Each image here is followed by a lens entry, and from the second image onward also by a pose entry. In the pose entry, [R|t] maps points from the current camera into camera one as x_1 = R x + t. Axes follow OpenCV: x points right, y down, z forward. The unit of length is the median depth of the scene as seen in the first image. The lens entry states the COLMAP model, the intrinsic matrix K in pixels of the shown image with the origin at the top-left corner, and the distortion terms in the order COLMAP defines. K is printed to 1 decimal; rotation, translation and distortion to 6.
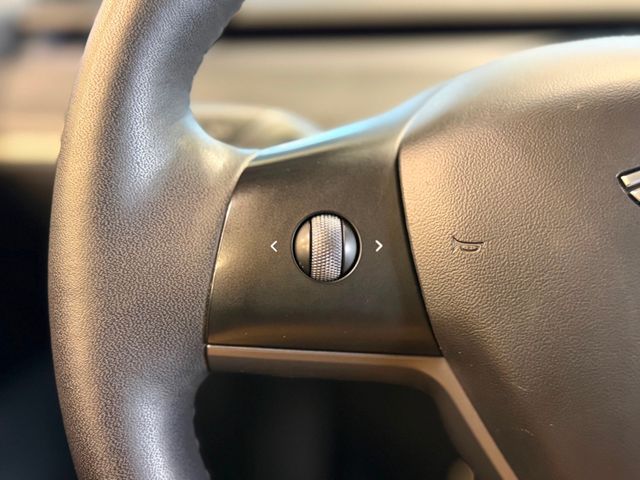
lens RADIAL K [[799.7, 0, 320.7], [0, 799.7, 237.2], [0, 0, 1]] dist [0.244646, 0.000000]
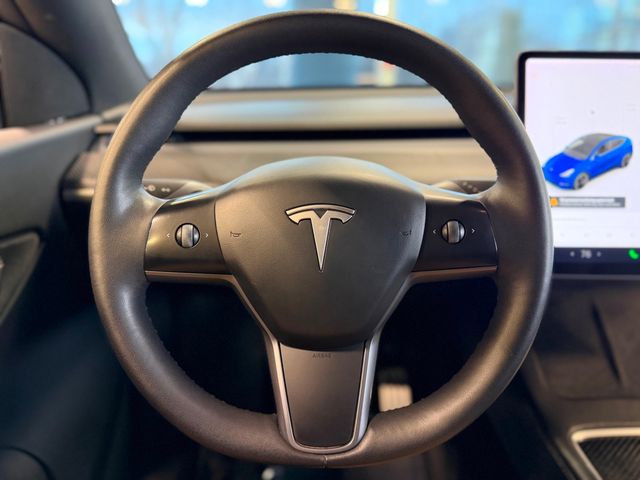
lens RADIAL K [[504.5, 0, 318.4], [0, 504.5, 236.3], [0, 0, 1]] dist [-0.002527, 0.003296]
pose [[0.995045, -0.002190, 0.099400, 0.282914], [-0.001048, 0.999471, 0.032520, -0.043390], [-0.099418, -0.032463, 0.994516, -0.795027]]
